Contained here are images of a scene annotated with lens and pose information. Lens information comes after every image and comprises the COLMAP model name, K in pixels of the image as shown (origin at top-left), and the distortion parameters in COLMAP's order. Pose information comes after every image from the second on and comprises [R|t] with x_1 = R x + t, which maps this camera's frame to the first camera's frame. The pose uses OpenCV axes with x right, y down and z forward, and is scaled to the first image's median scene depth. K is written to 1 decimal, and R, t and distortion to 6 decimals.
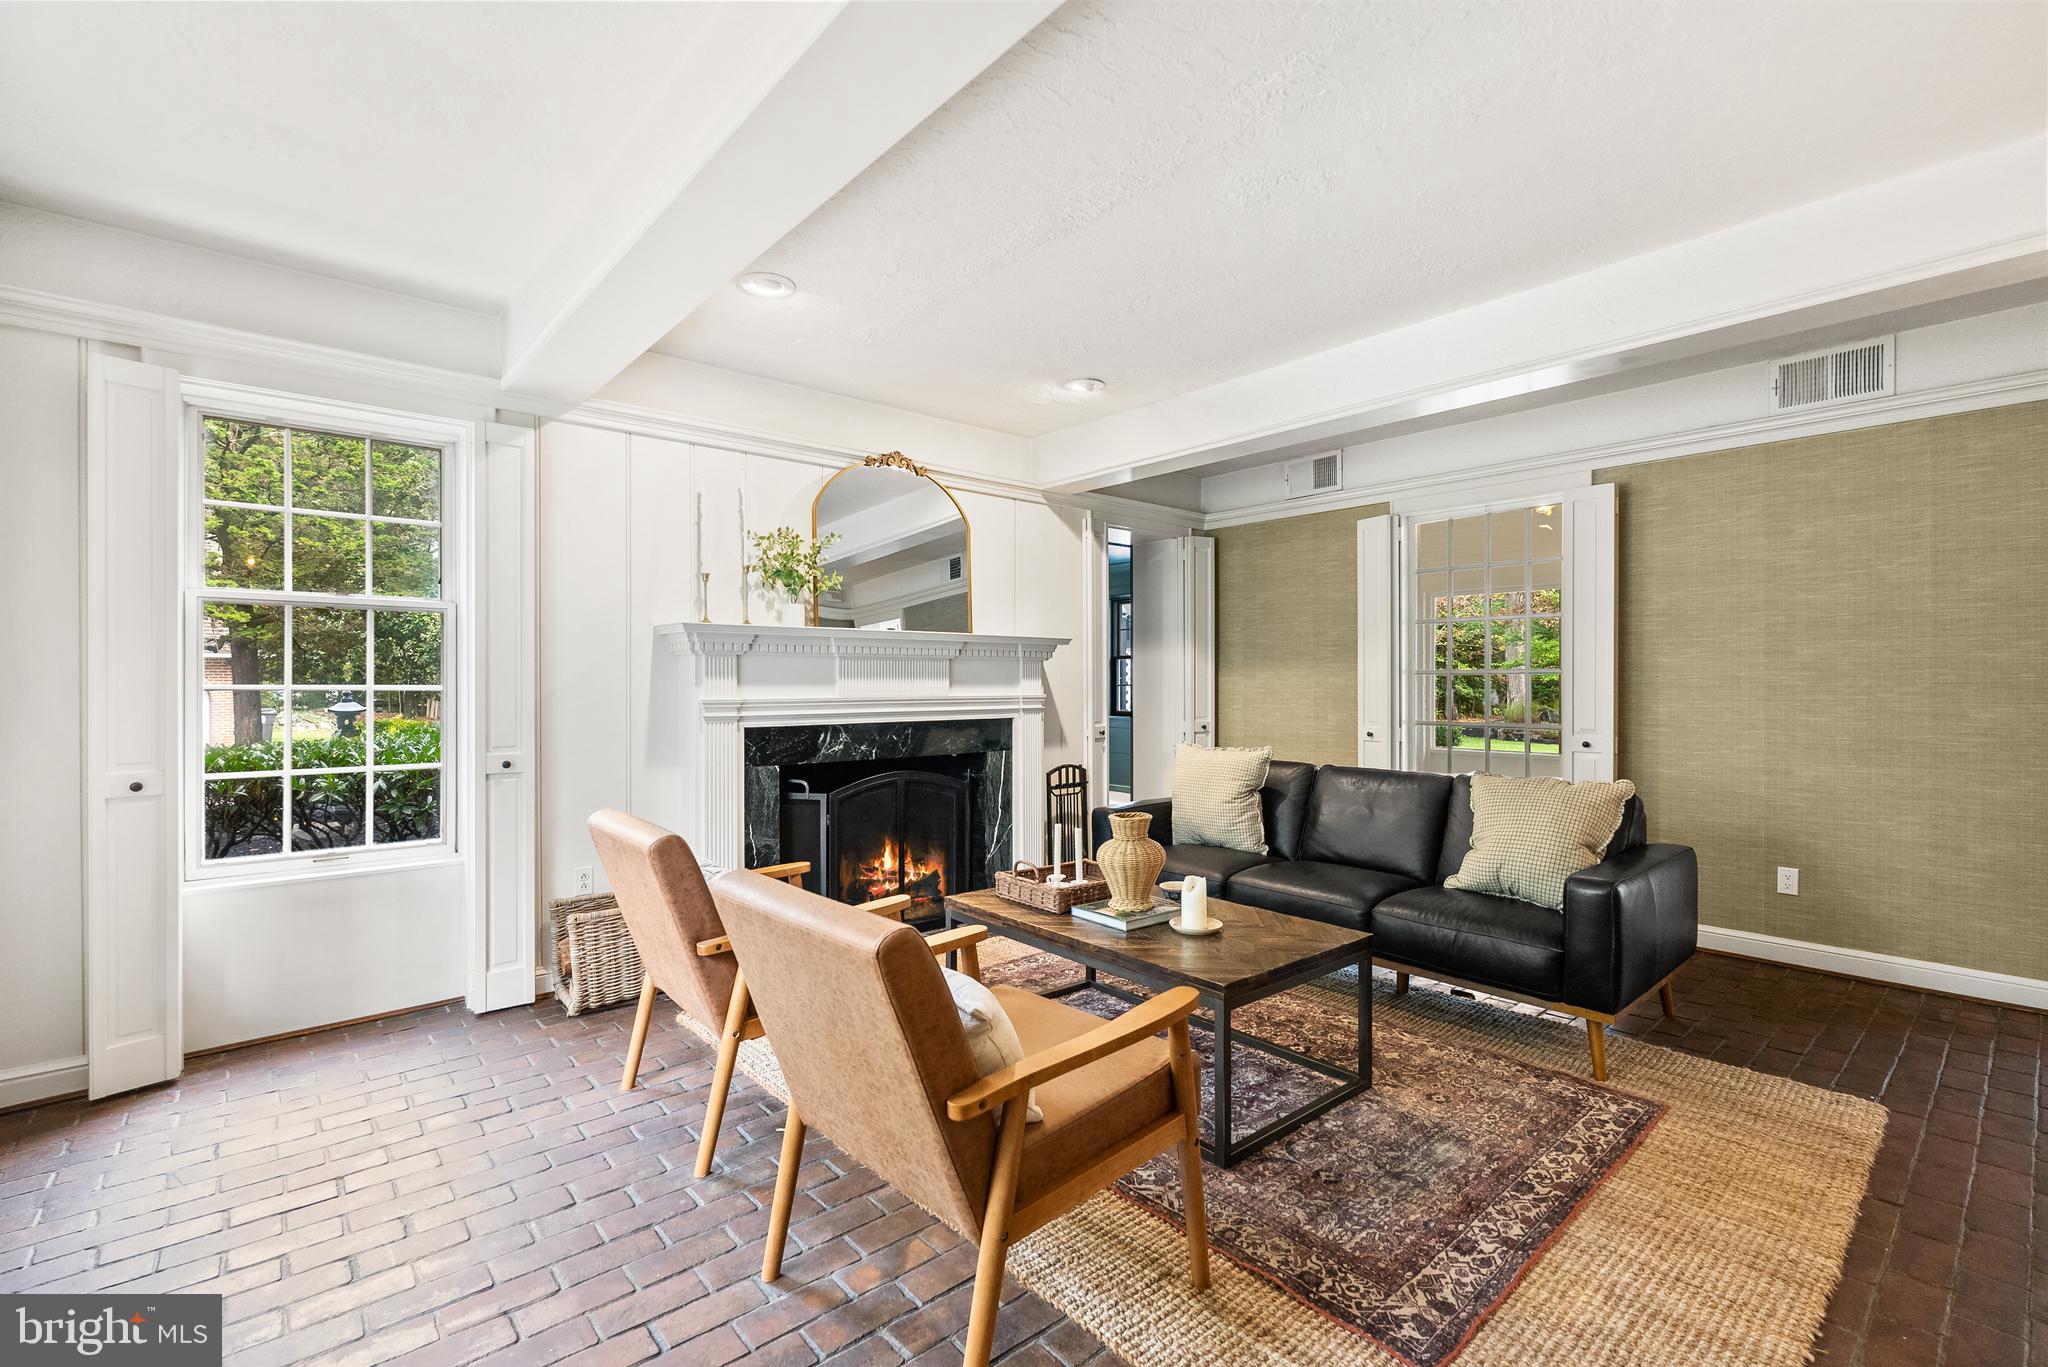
lens RADIAL K [[908.9, 0, 1024.0], [0, 908.9, 683.5], [0, 0, 1]] dist [0.002315, 0.000266]
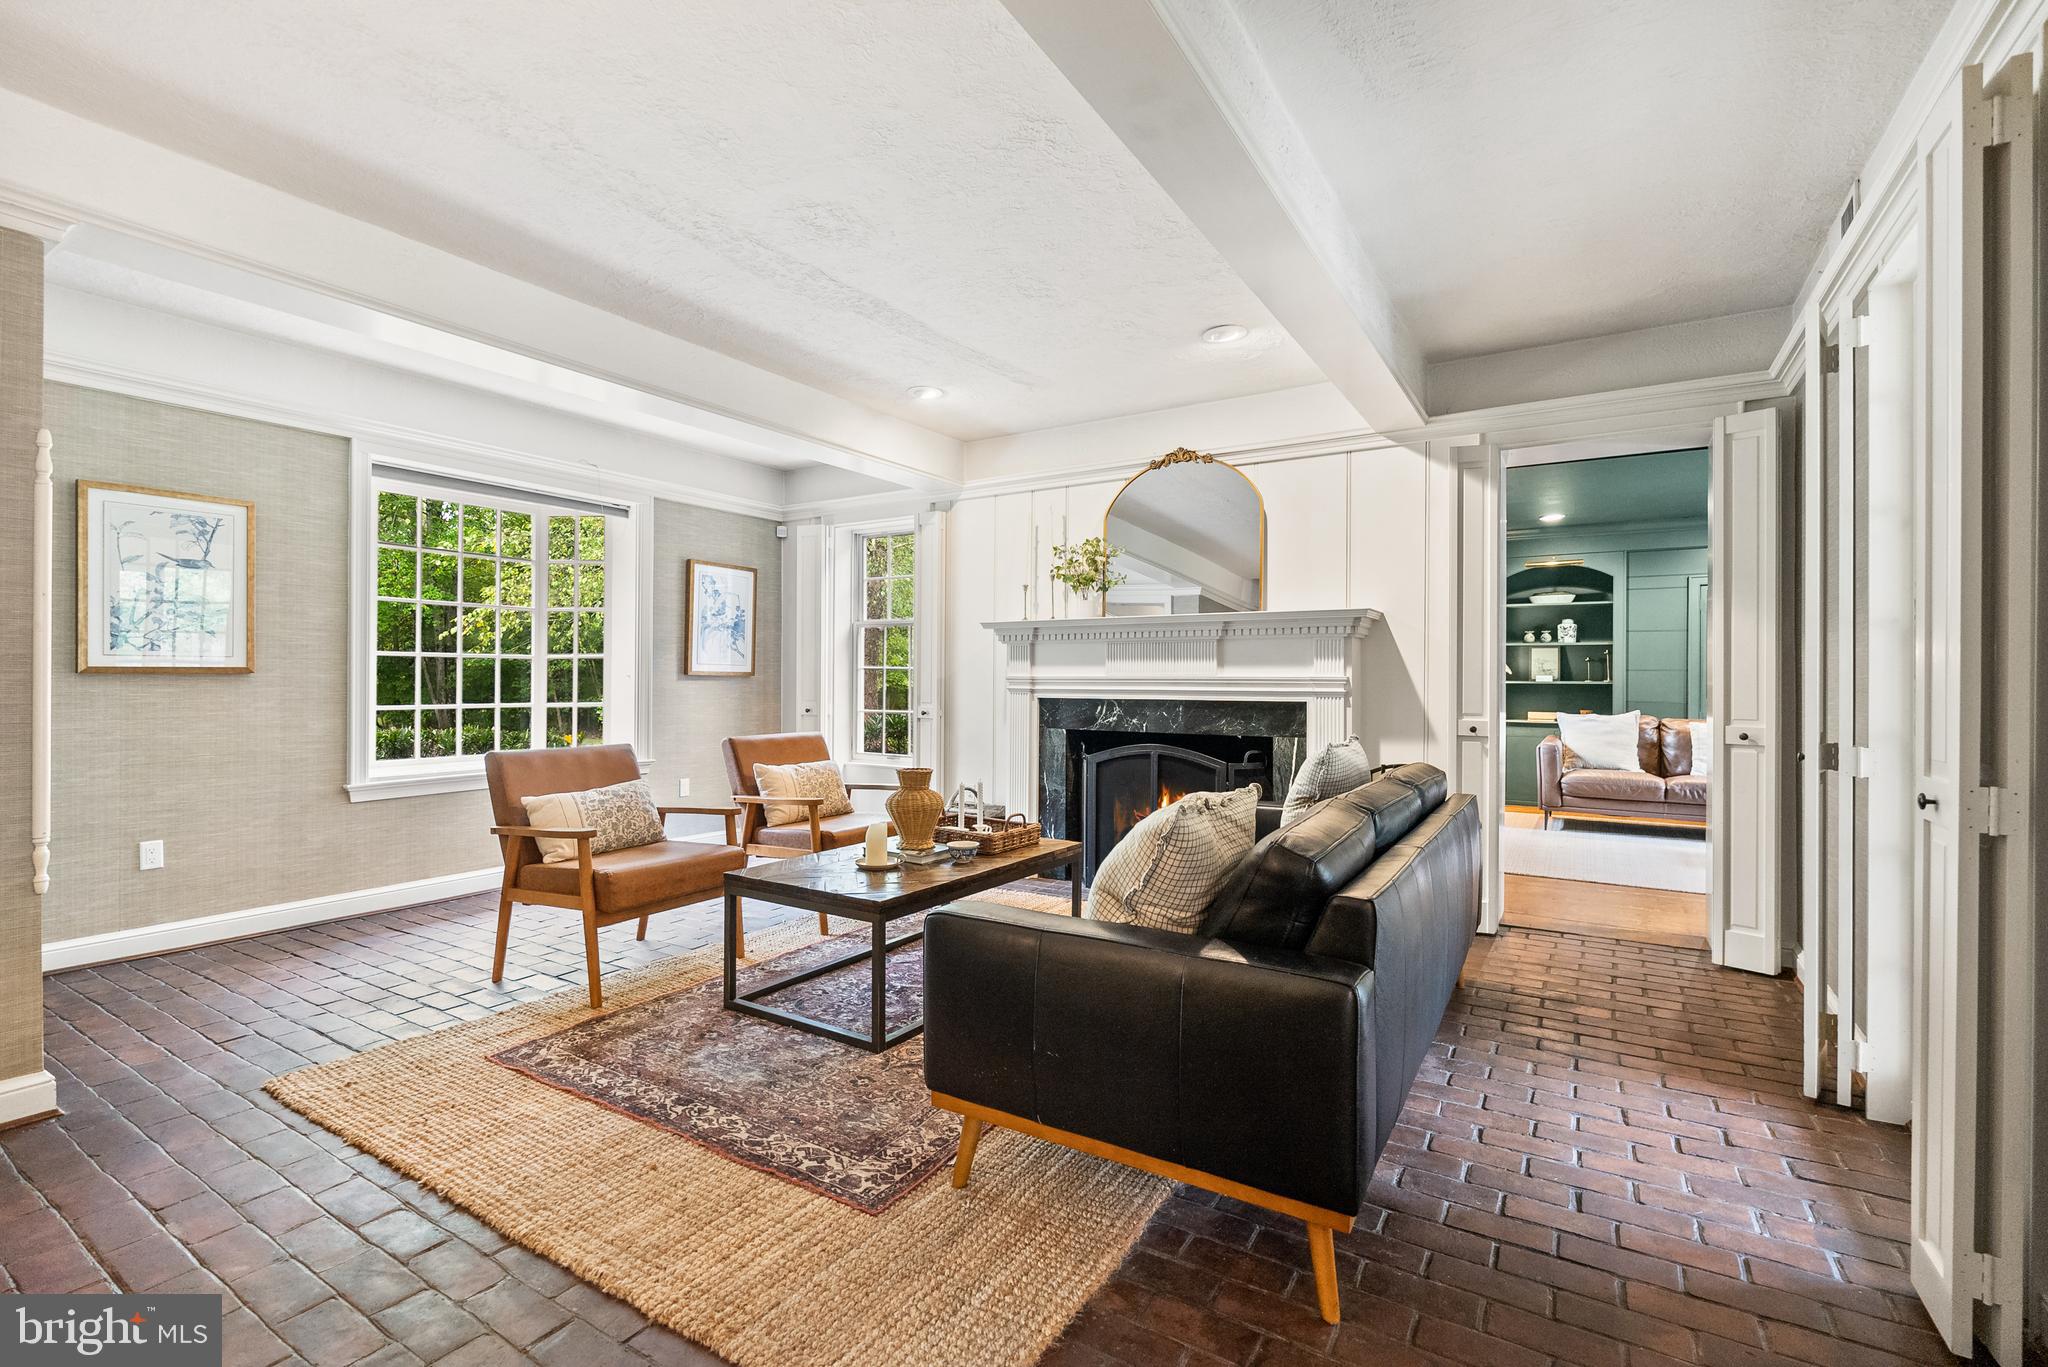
lens RADIAL K [[899.9, 0, 1024.0], [0, 899.9, 683.5], [0, 0, 1]] dist [-0.001362, -0.000094]
pose [[0.290296, 0.006814, -0.956913, 0.937992], [-0.005633, 0.999969, 0.005411, 0.020235], [0.956920, 0.003819, 0.290326, 0.589858]]
